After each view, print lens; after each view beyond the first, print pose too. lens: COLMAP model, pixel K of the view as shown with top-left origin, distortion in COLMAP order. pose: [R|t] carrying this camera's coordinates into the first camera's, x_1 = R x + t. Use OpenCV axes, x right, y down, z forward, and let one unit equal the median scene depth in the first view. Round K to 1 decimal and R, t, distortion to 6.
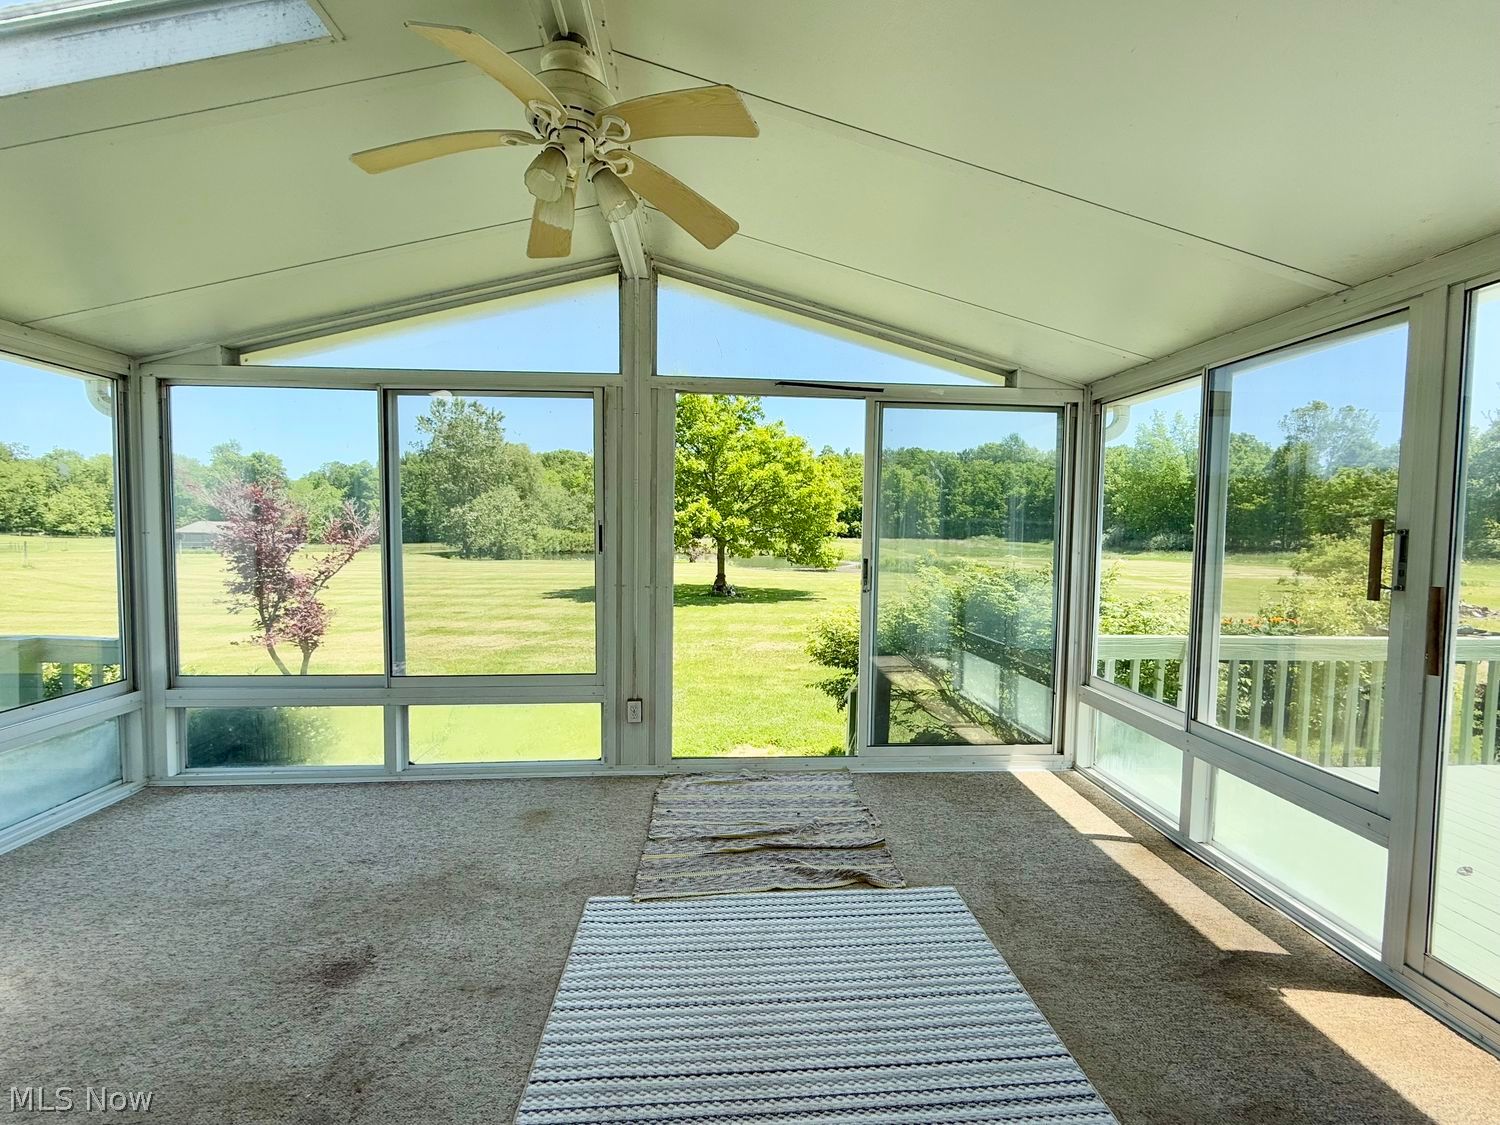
lens RADIAL K [[648.9, 0, 749.1], [0, 648.9, 560.9], [0, 0, 1]] dist [-0.000881, 0.000381]
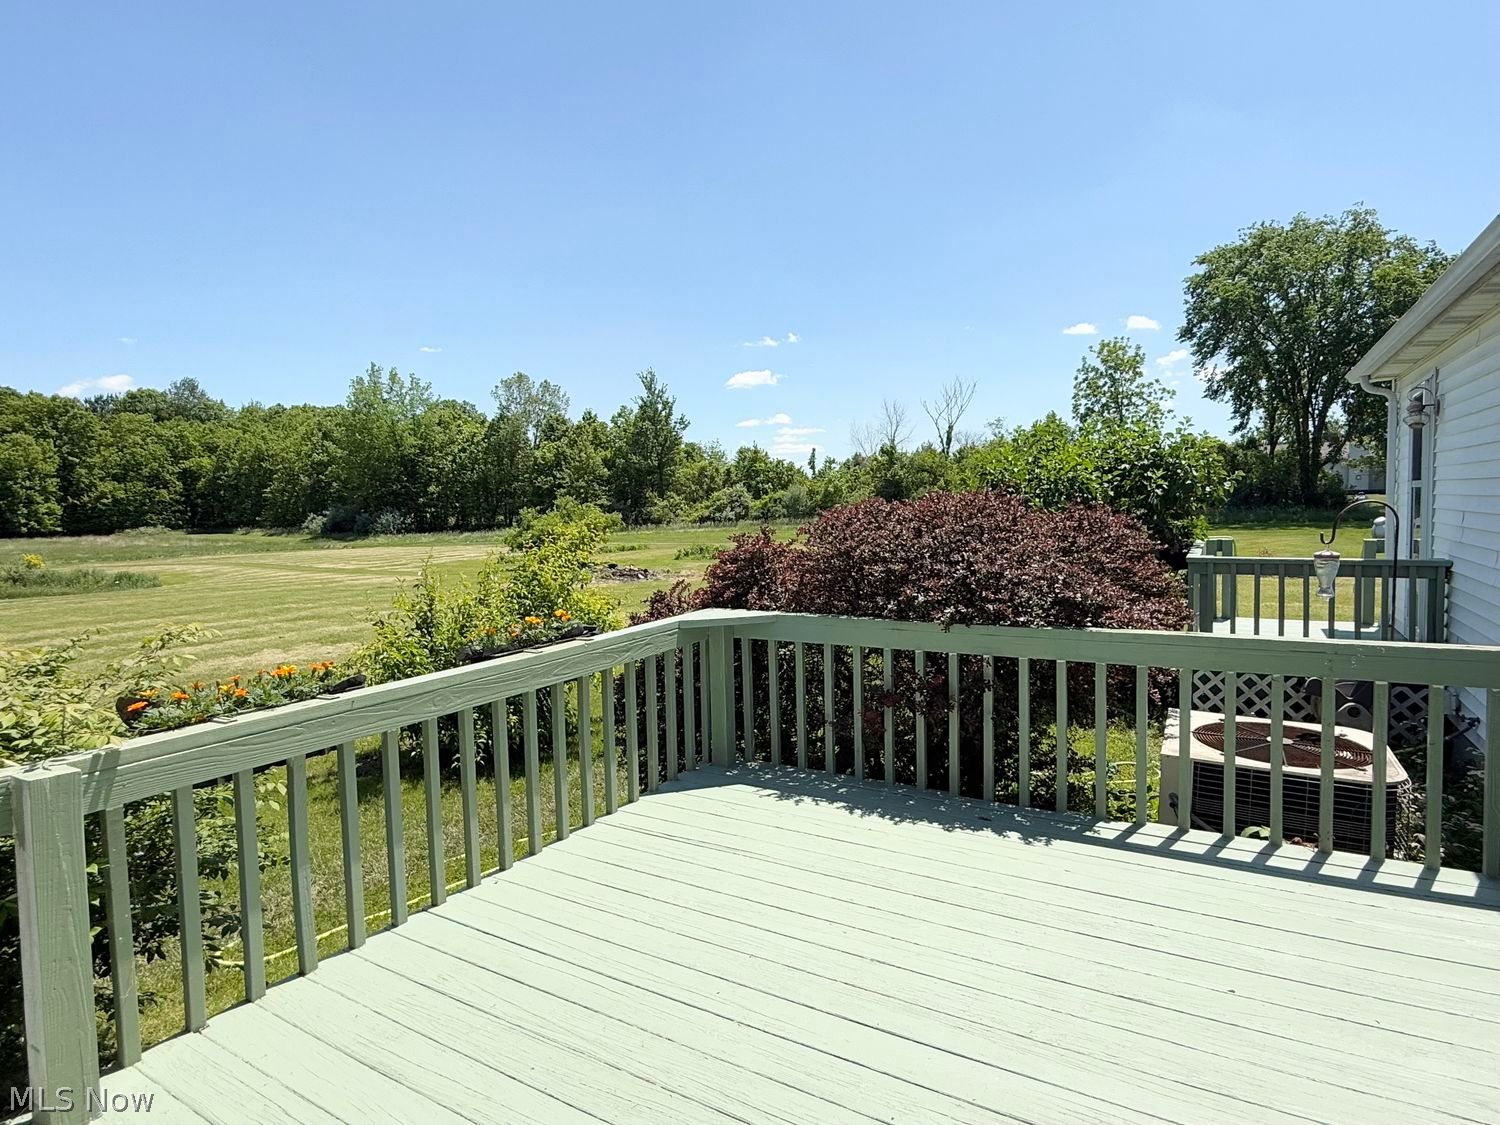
lens RADIAL K [[828.3, 0, 744.7], [0, 828.3, 561.1], [0, 0, 1]] dist [0.000736, 0.000157]
pose [[0.569117, -0.087131, 0.817627, 0.555209], [0.078722, 0.995576, 0.051299, 0.002245], [-0.818480, 0.035170, 0.573458, 0.383371]]
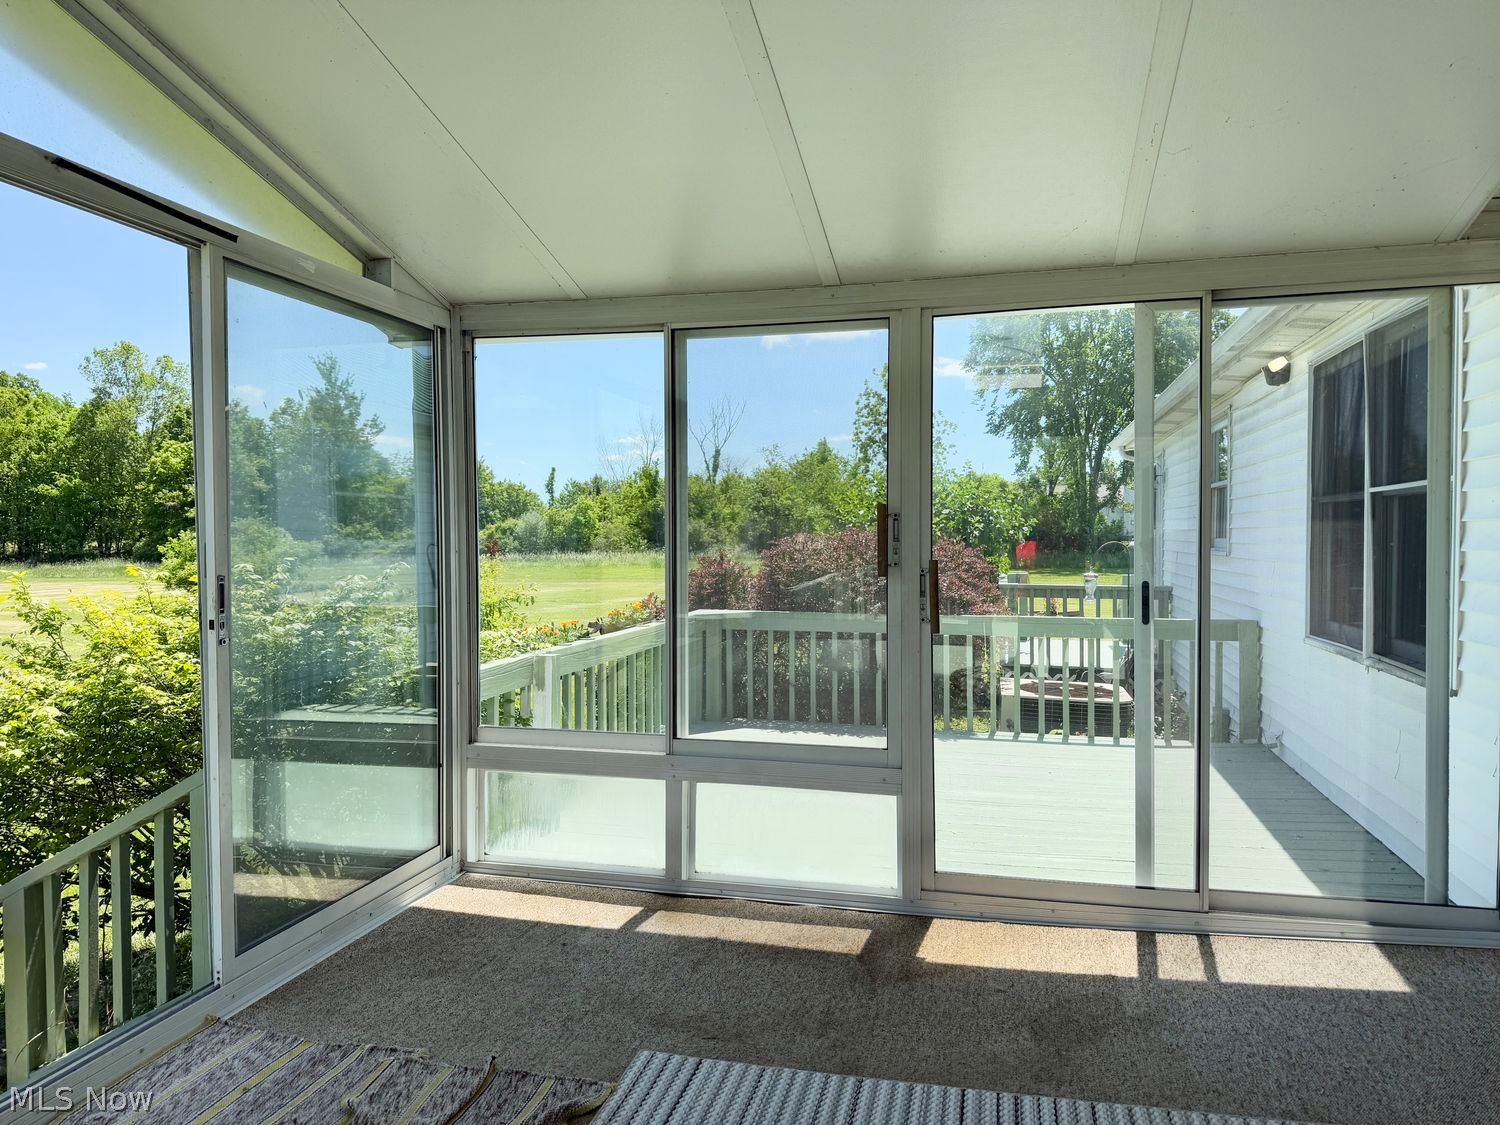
lens RADIAL K [[1045.7, 0, 752.1], [0, 1045.7, 569.2], [0, 0, 1]] dist [0.076121, -0.101053]
pose [[0.312358, -0.047008, 0.948801, -0.443894], [0.055342, 0.997979, 0.031225, -0.011184], [-0.948351, 0.042755, 0.314329, 0.361676]]
